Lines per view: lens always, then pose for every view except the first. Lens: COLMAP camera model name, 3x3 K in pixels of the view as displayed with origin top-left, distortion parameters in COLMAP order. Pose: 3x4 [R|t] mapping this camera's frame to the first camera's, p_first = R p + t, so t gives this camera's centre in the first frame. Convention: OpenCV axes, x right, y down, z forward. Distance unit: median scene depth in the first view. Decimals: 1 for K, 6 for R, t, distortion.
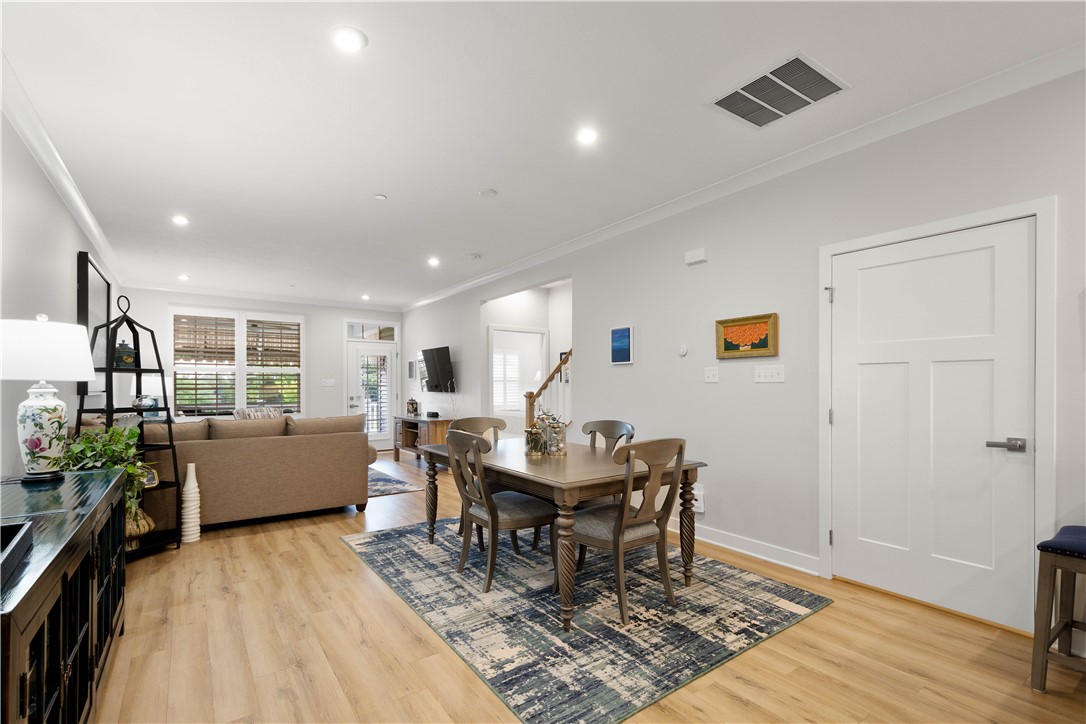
lens RADIAL K [[485.4, 0, 524.0], [0, 485.4, 382.7], [0, 0, 1]] dist [0.004122, -0.000163]
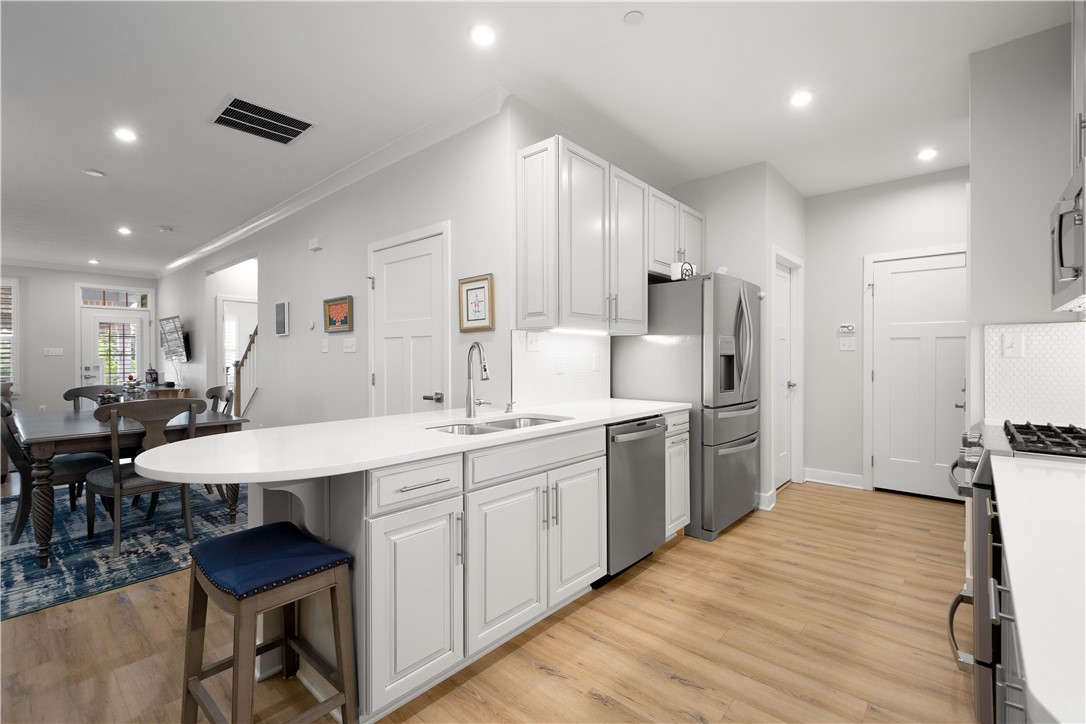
lens RADIAL K [[476.6, 0, 544.5], [0, 476.6, 354.3], [0, 0, 1]] dist [0.000550, -0.000462]
pose [[0.969448, 0.000122, 0.245295, 0.824768], [-0.001300, 0.999988, 0.004639, -0.002269], [-0.245292, -0.004816, 0.969437, -0.330107]]
